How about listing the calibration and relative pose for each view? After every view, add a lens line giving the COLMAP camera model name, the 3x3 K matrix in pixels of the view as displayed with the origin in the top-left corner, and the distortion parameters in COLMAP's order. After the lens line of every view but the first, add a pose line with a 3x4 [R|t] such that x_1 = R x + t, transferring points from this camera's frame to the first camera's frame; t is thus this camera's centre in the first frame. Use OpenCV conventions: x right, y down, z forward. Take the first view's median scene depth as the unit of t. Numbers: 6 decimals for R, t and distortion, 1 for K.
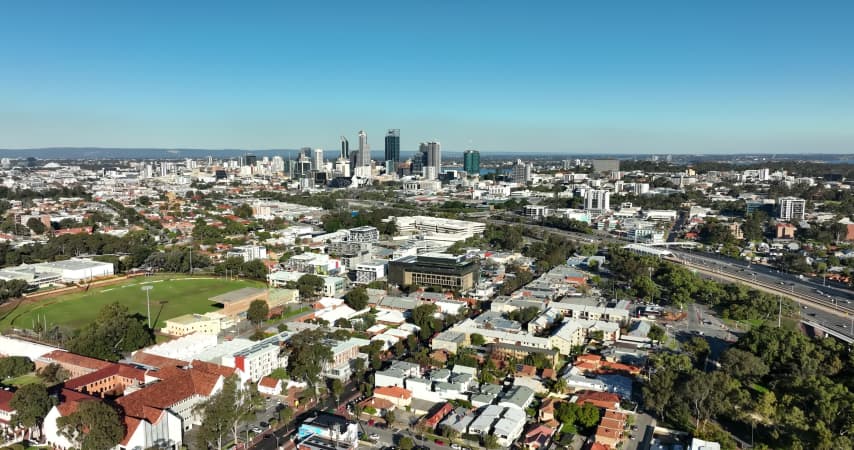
lens RADIAL K [[597.7, 0, 430.4], [0, 597.7, 223.9], [0, 0, 1]] dist [-0.002096, 0.012559]
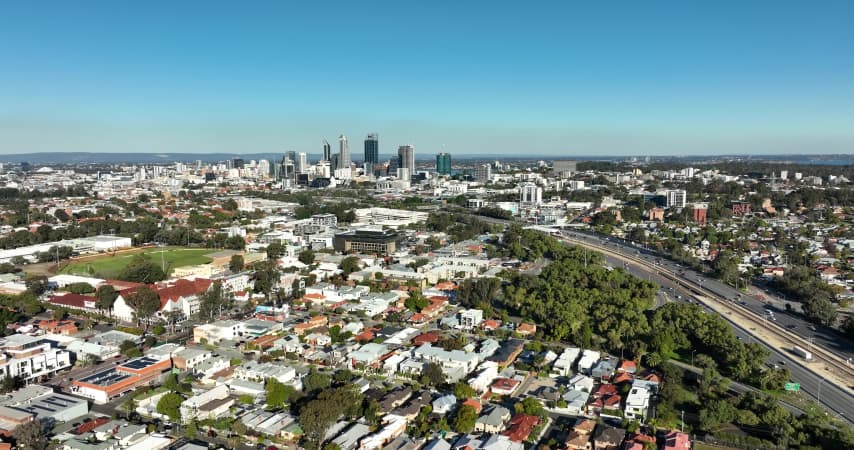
lens RADIAL K [[597.7, 0, 430.4], [0, 597.7, 225.6], [0, 0, 1]] dist [-0.002096, 0.012559]
pose [[0.999849, -0.007259, 0.015786, 0.058077], [0.007287, 0.999972, -0.001722, 0.021075], [-0.015773, 0.001837, 0.999874, -0.168121]]
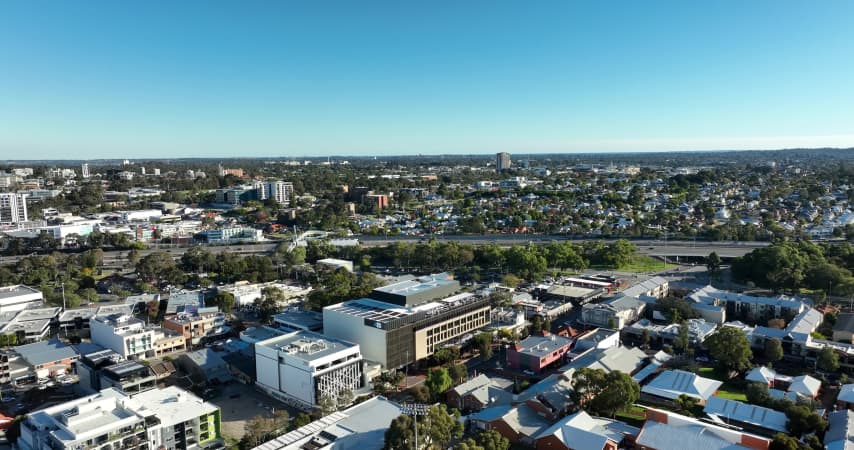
lens RADIAL K [[597.7, 0, 430.0], [0, 597.7, 224.9], [0, 0, 1]] dist [-0.002096, 0.012559]
pose [[0.239848, -0.117451, 0.963679, -0.217814], [0.129154, 0.987691, 0.088233, -0.020342], [-0.962181, 0.103300, 0.252065, 0.384462]]
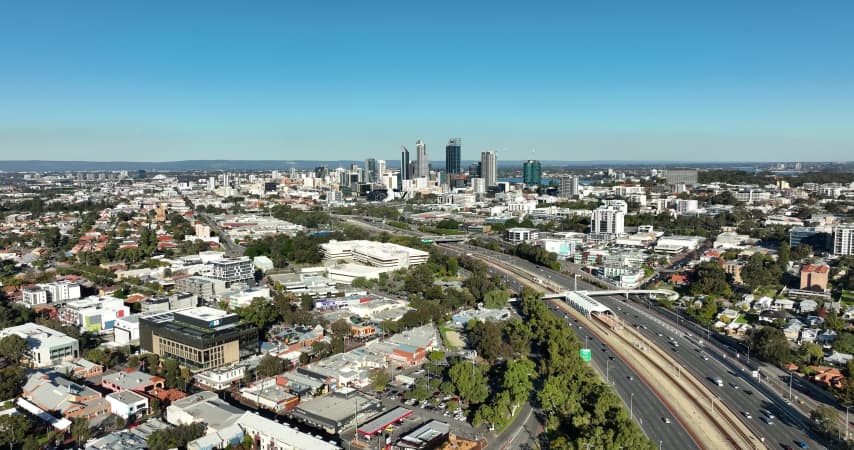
lens RADIAL K [[597.7, 0, 430.4], [0, 597.7, 228.9], [0, 0, 1]] dist [-0.002096, 0.012559]
pose [[0.982719, 0.013179, -0.184634, 0.184277], [-0.014637, 0.999872, -0.006535, -0.020691], [0.184525, 0.009125, 0.982786, 0.161219]]
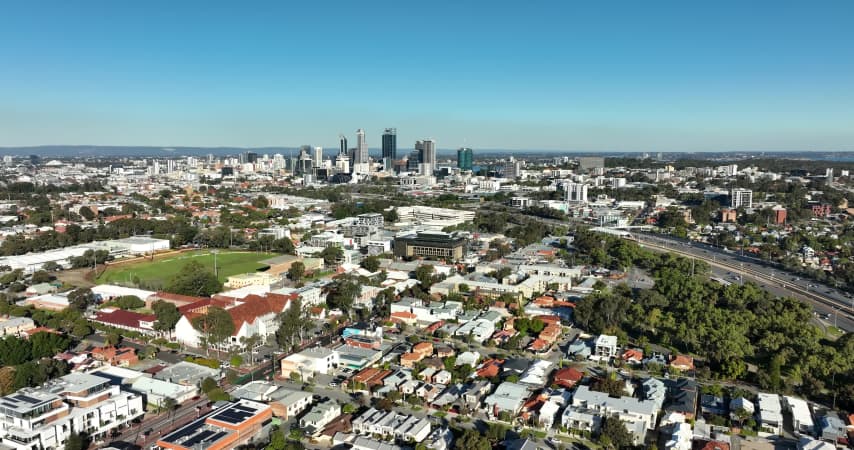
lens RADIAL K [[597.7, 0, 430.2], [0, 597.7, 224.6], [0, 0, 1]] dist [-0.002096, 0.012559]
pose [[0.999962, -0.001606, 0.008519, -0.002606], [0.001564, 0.999987, 0.004949, 0.013637], [-0.008527, -0.004935, 0.999951, -0.107301]]
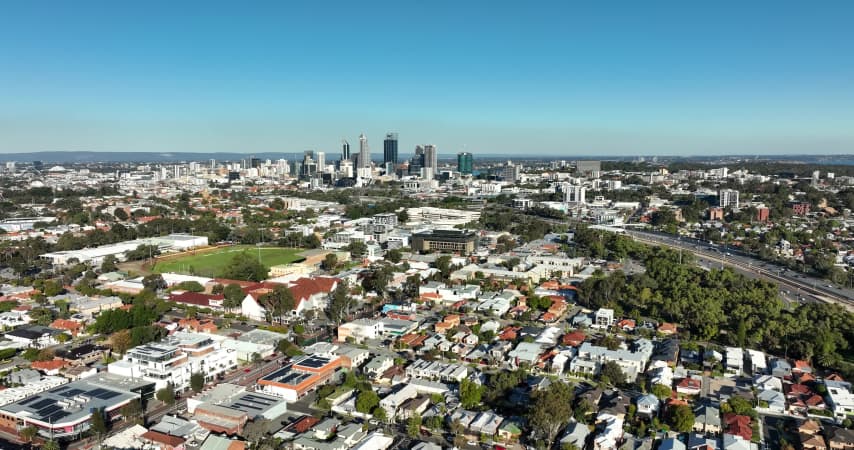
lens RADIAL K [[597.7, 0, 430.1], [0, 597.7, 224.1], [0, 0, 1]] dist [-0.002096, 0.012559]
pose [[0.999888, -0.005649, 0.013843, -0.021435], [0.005701, 0.999977, -0.003712, 0.020970], [-0.013822, 0.003790, 0.999897, -0.166360]]
